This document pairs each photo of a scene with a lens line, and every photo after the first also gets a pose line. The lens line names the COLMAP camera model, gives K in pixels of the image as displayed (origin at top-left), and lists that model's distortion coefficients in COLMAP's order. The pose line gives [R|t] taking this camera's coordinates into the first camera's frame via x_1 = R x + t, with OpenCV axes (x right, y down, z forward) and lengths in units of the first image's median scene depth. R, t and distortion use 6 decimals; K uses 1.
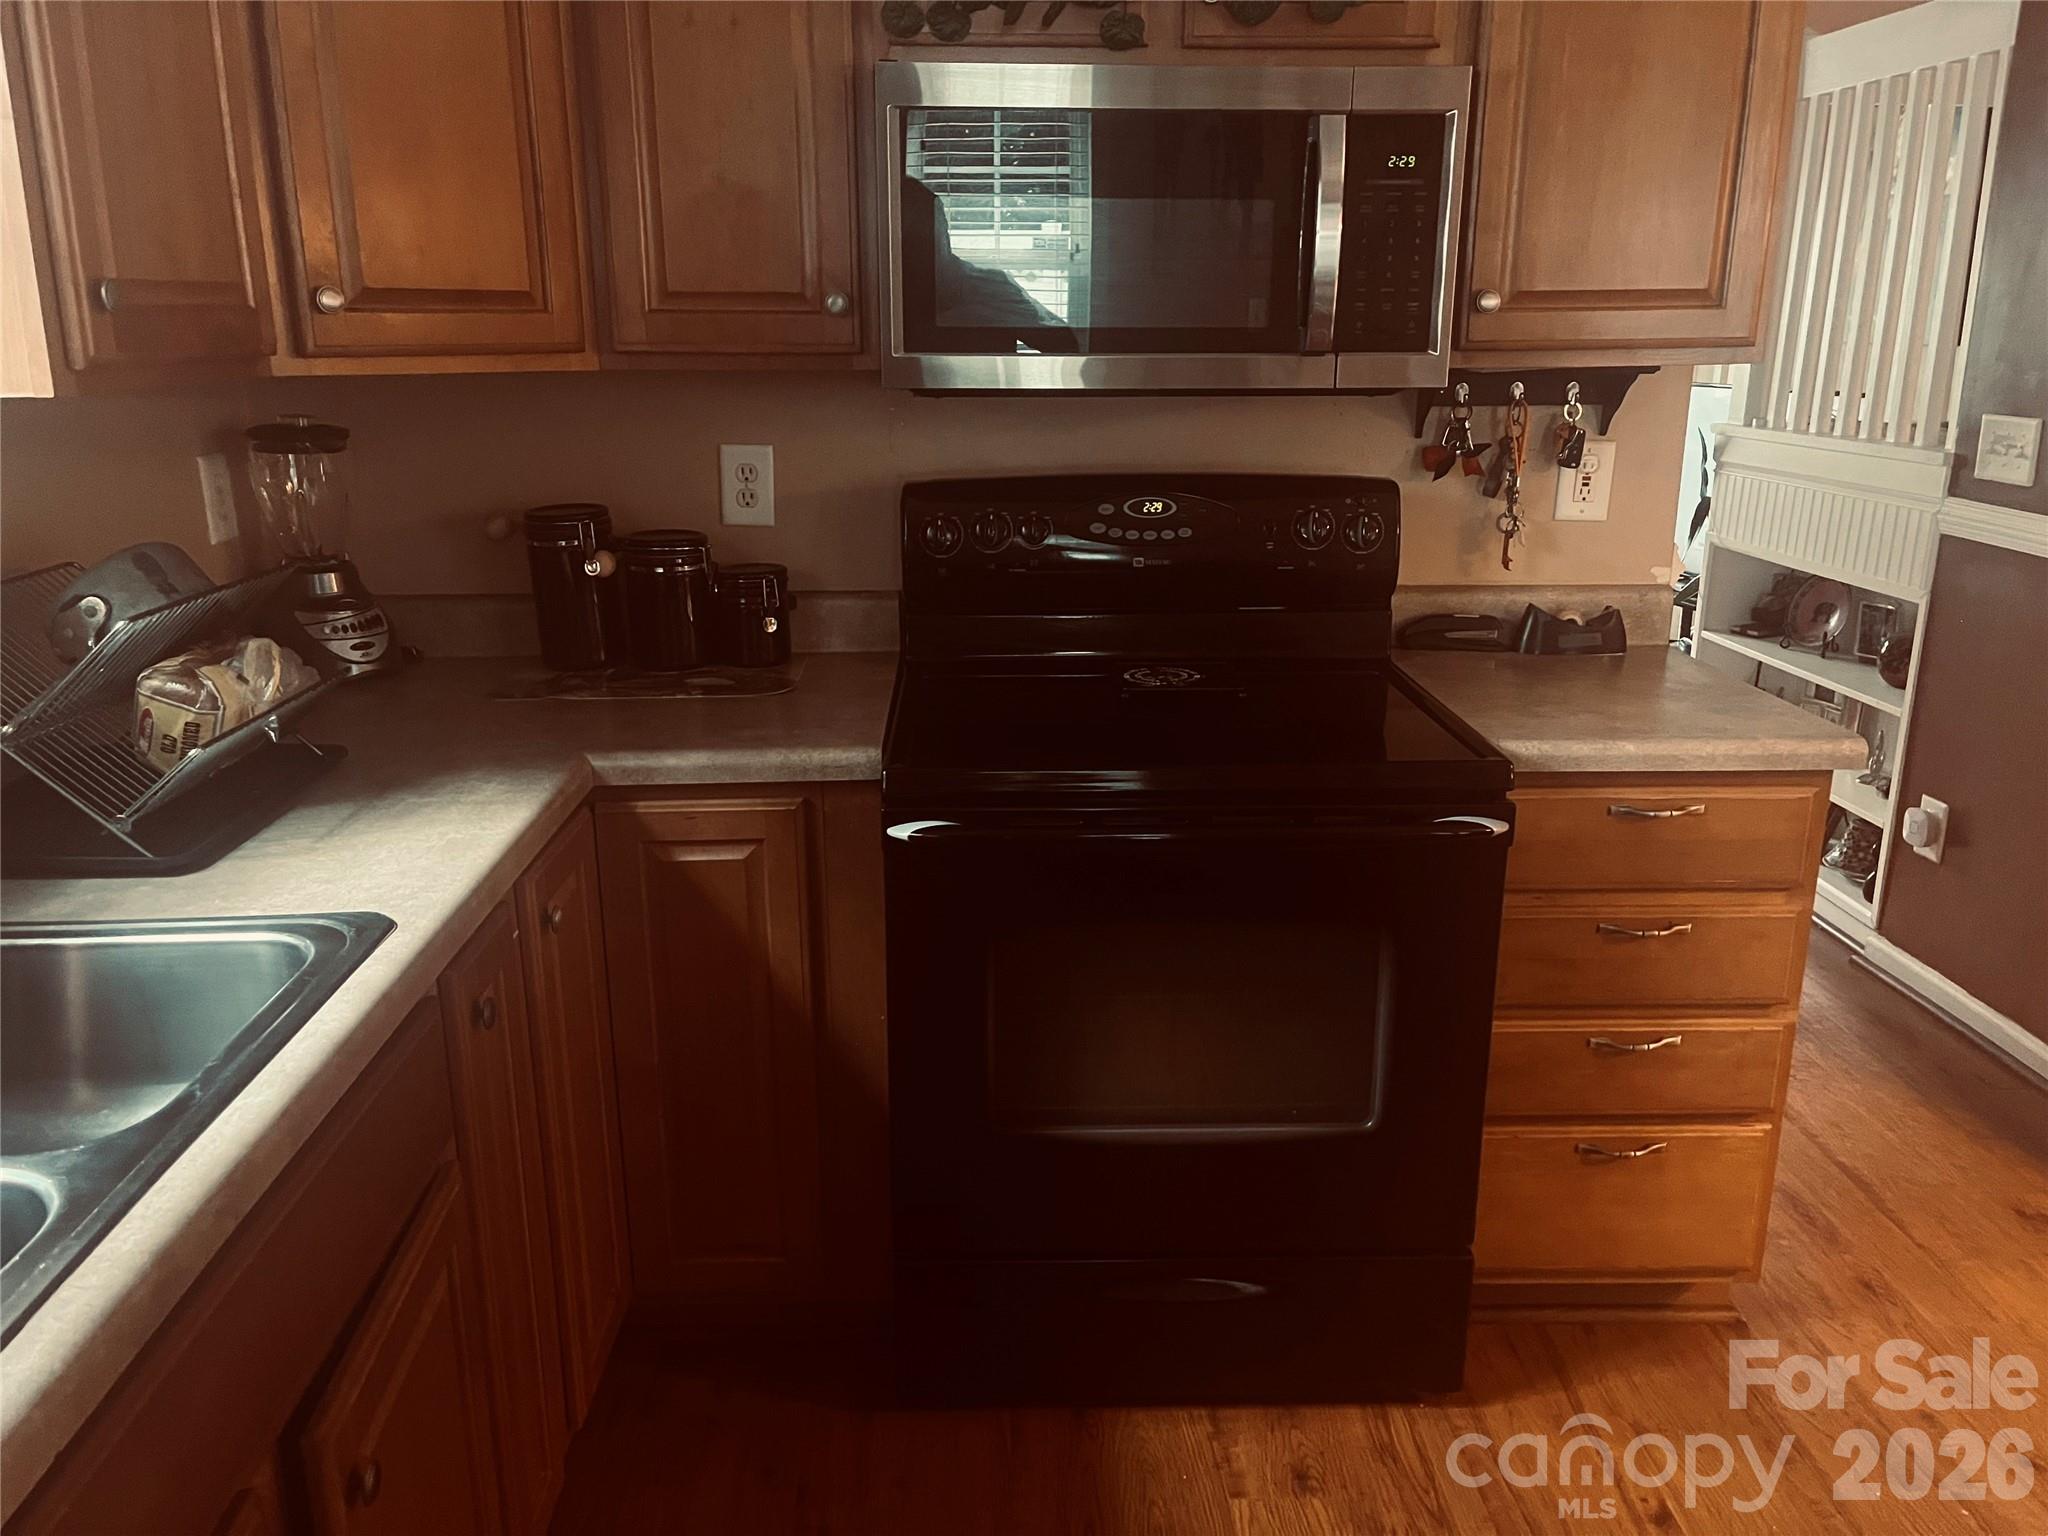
lens RADIAL K [[1548.4, 0, 1019.8], [0, 1548.4, 754.4], [0, 0, 1]] dist [0.059530, -0.087873]
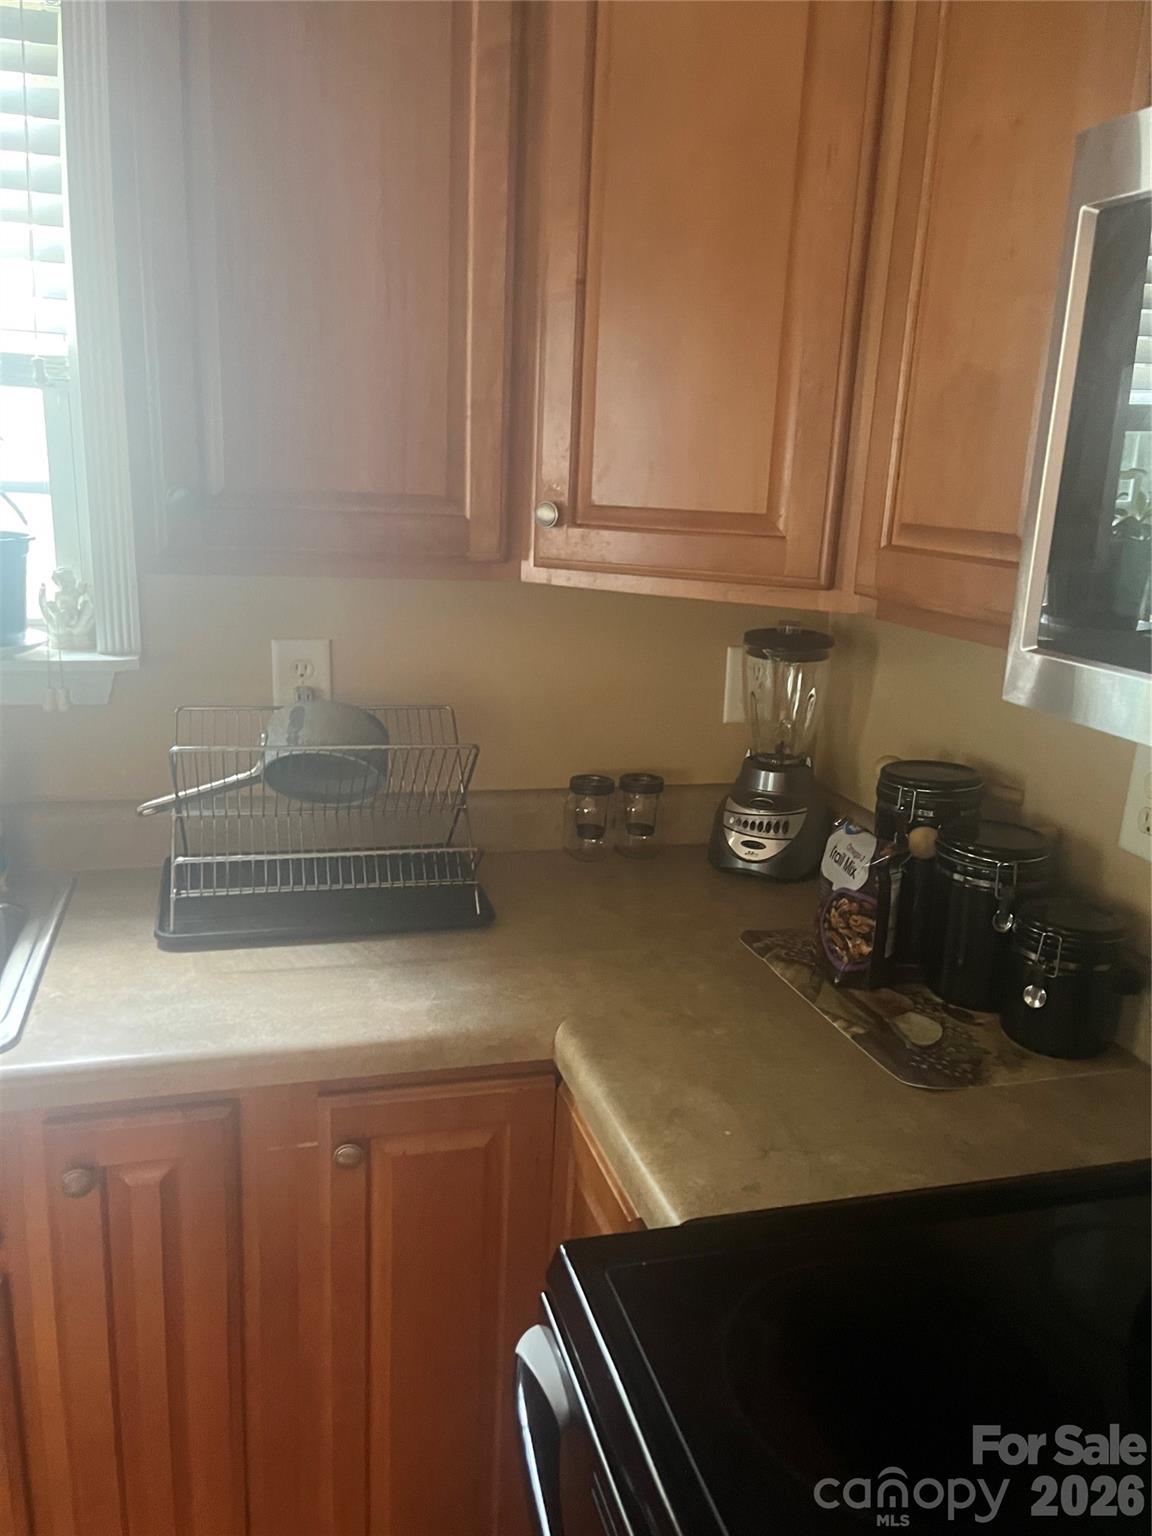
lens RADIAL K [[1161.3, 0, 572.6], [0, 1161.3, 787.7], [0, 0, 1]] dist [0.059530, -0.087873]
pose [[0.253603, 0.267034, -0.929719, 0.319237], [-0.308237, 0.933346, 0.183997, -0.260010], [0.916883, 0.239912, 0.319010, 0.783075]]
